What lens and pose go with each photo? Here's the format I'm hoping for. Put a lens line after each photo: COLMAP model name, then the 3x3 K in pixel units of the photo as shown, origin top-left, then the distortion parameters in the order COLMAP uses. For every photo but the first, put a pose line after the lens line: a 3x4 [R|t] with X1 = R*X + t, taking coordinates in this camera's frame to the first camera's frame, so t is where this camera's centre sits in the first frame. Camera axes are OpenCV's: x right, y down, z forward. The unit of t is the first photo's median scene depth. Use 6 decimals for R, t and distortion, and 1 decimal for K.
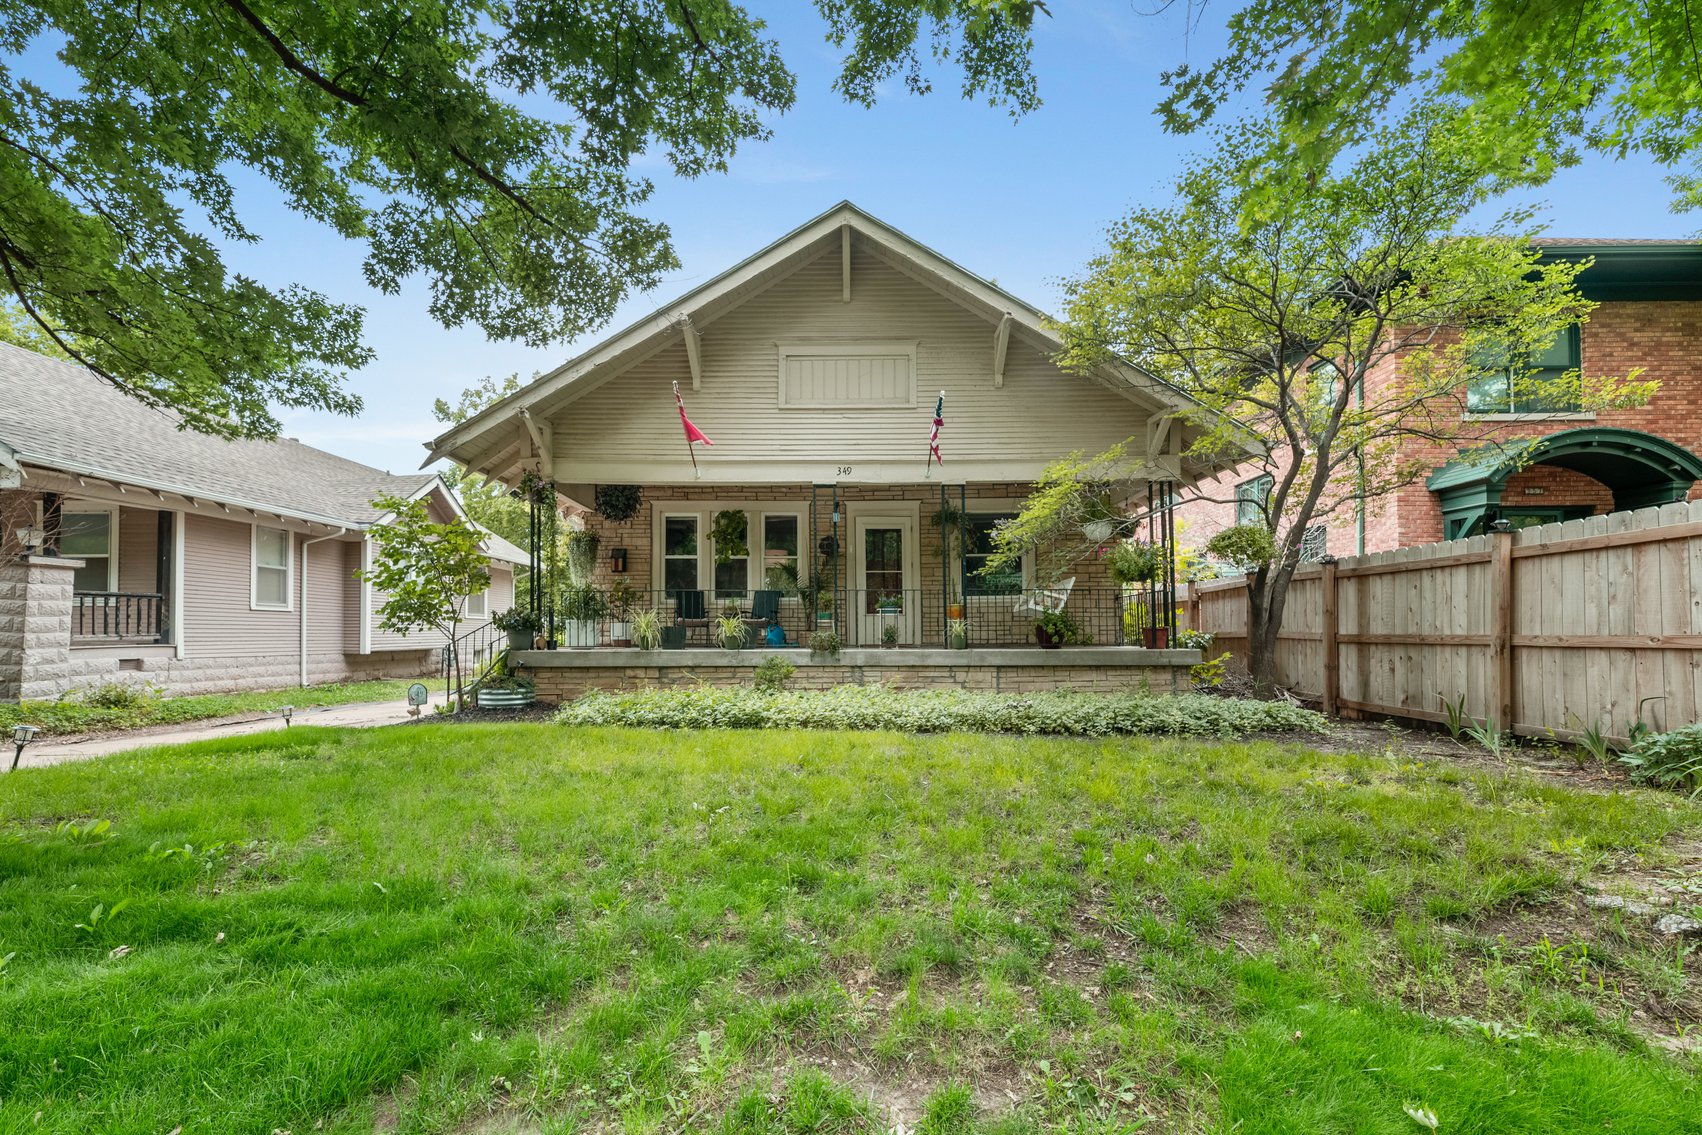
lens RADIAL K [[731.7, 0, 818.8], [0, 731.7, 626.4], [0, 0, 1]] dist [0.001416, -0.003623]
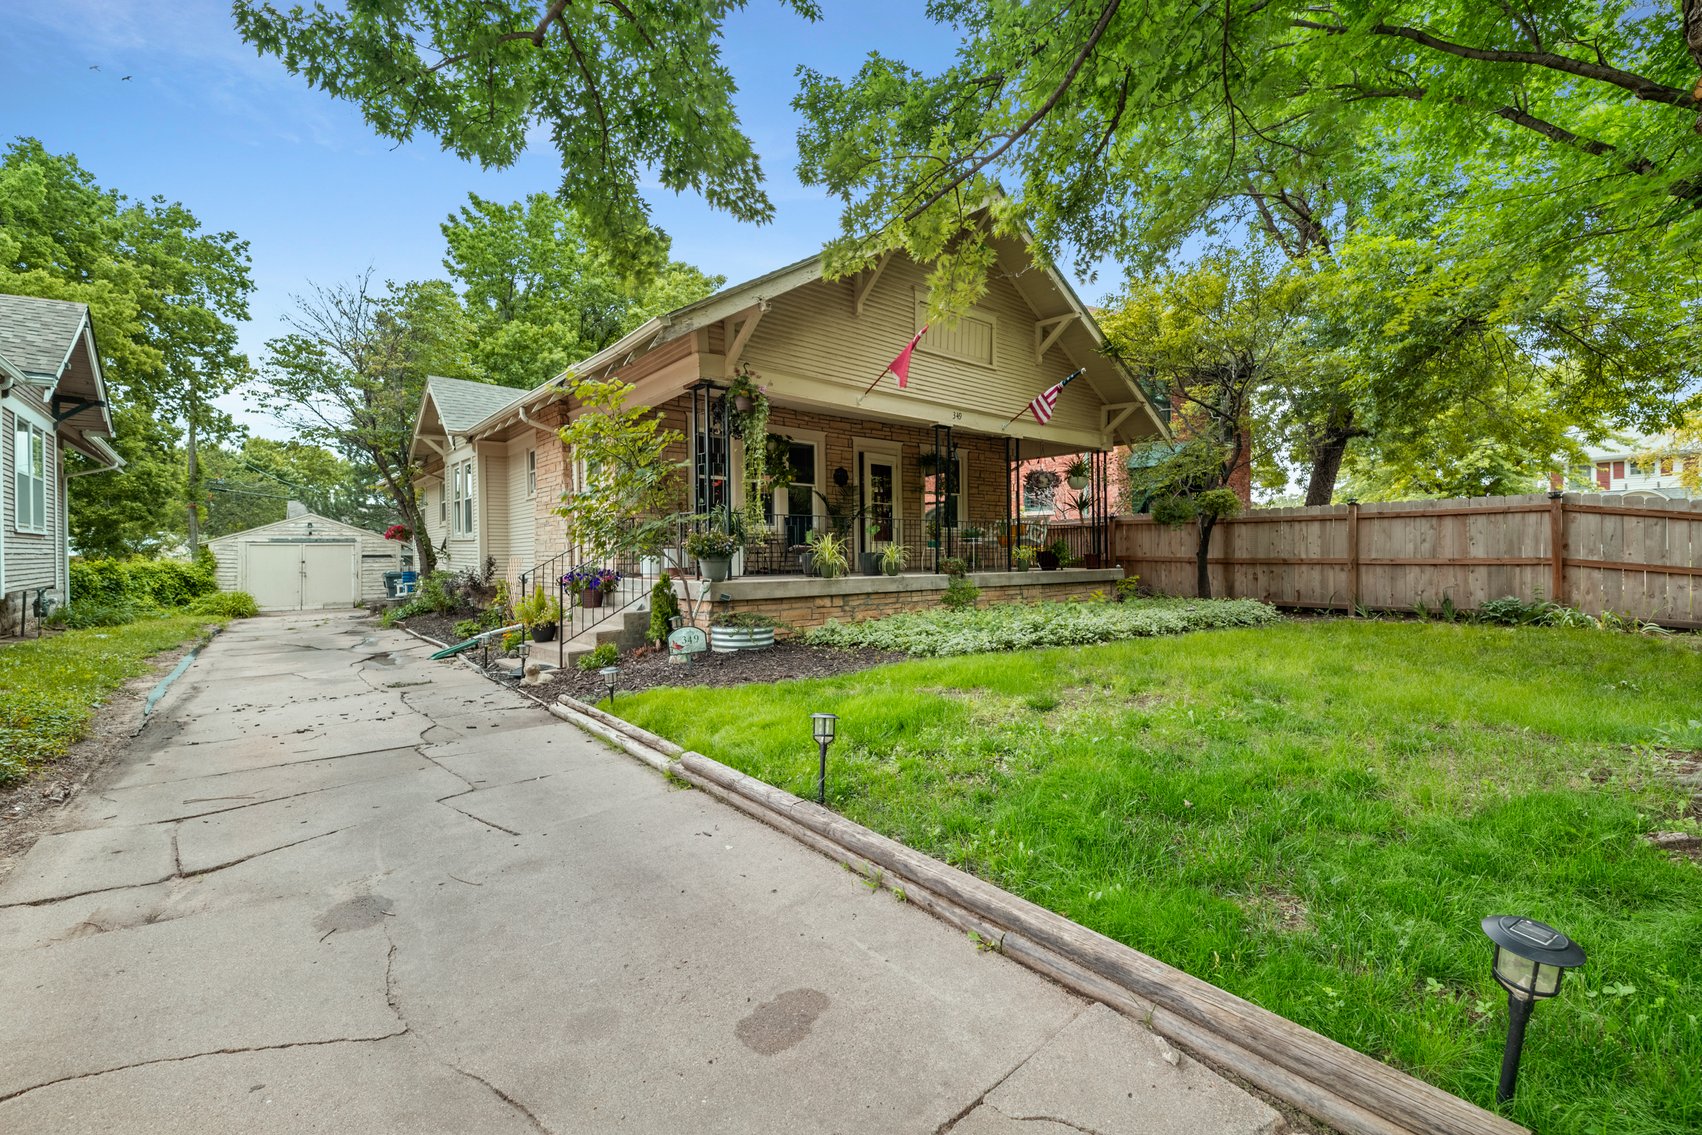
lens RADIAL K [[731.7, 0, 844.3], [0, 731.7, 568.0], [0, 0, 1]] dist [0.001416, -0.003623]
pose [[0.751883, -0.013636, 0.659156, -0.865716], [-0.000973, 0.999762, 0.021792, -0.001956], [-0.659296, -0.017026, 0.751690, 0.268433]]
